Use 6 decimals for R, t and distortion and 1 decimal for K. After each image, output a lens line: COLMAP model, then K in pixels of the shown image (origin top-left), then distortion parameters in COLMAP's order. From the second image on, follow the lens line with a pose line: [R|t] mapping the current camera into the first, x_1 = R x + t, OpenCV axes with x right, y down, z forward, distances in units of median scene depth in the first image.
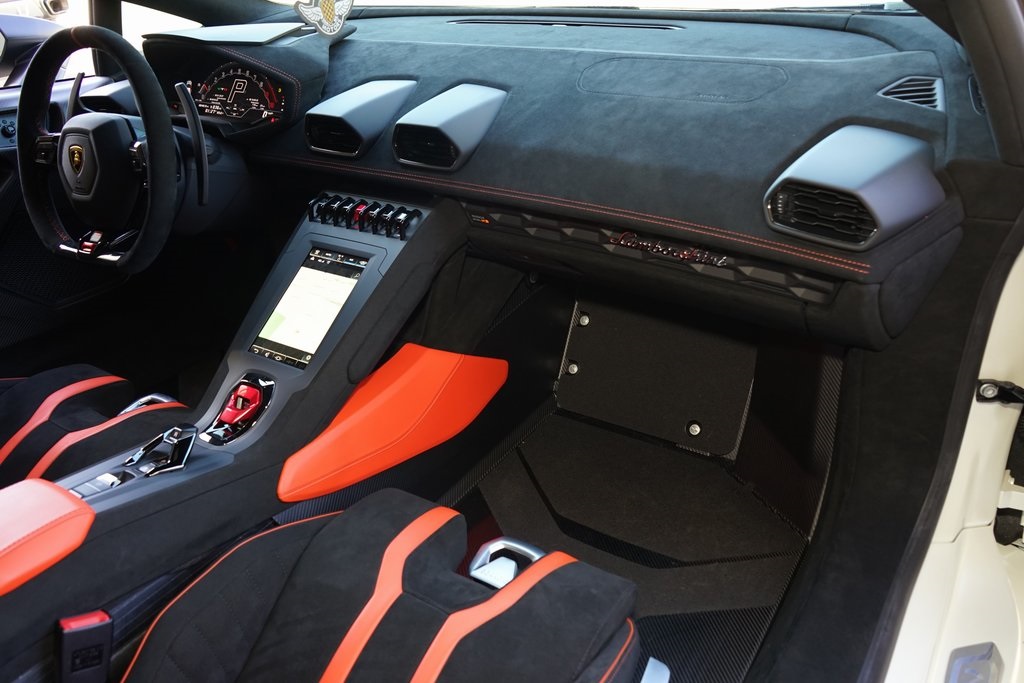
lens RADIAL K [[805.0, 0, 508.4], [0, 805.0, 327.6], [0, 0, 1]] dist [0.001323, -0.003623]
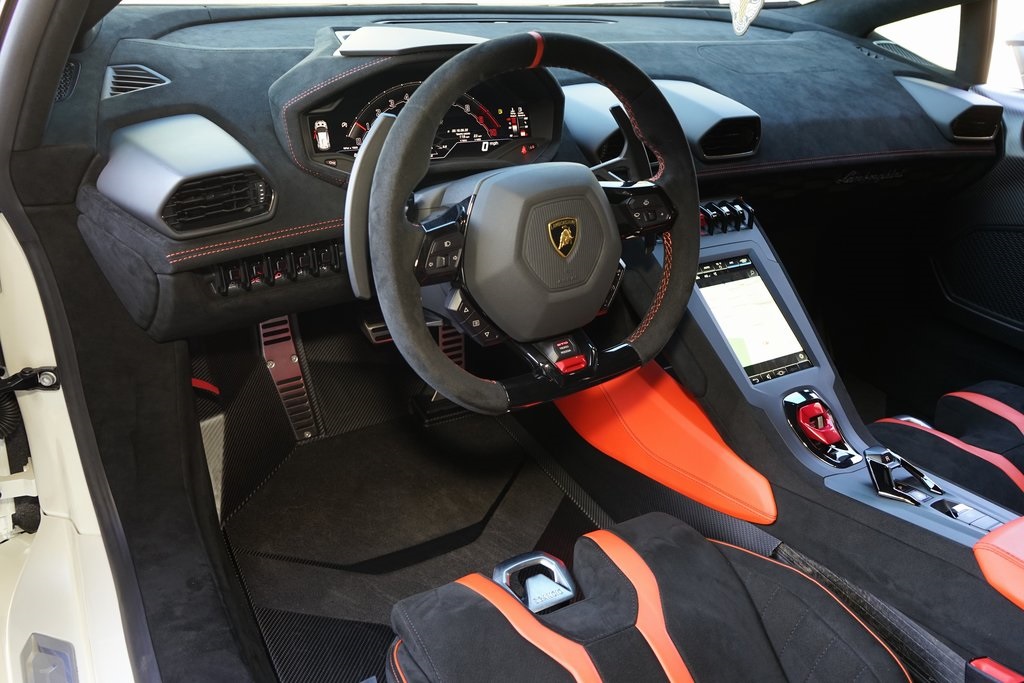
lens RADIAL K [[805.0, 0, 508.4], [0, 805.0, 327.6], [0, 0, 1]] dist [0.001323, -0.003623]
pose [[0.441934, -0.335736, 0.831851, -1.118476], [0.334698, 0.922069, 0.194335, -0.282978], [-0.832269, 0.192536, 0.519864, 0.711597]]
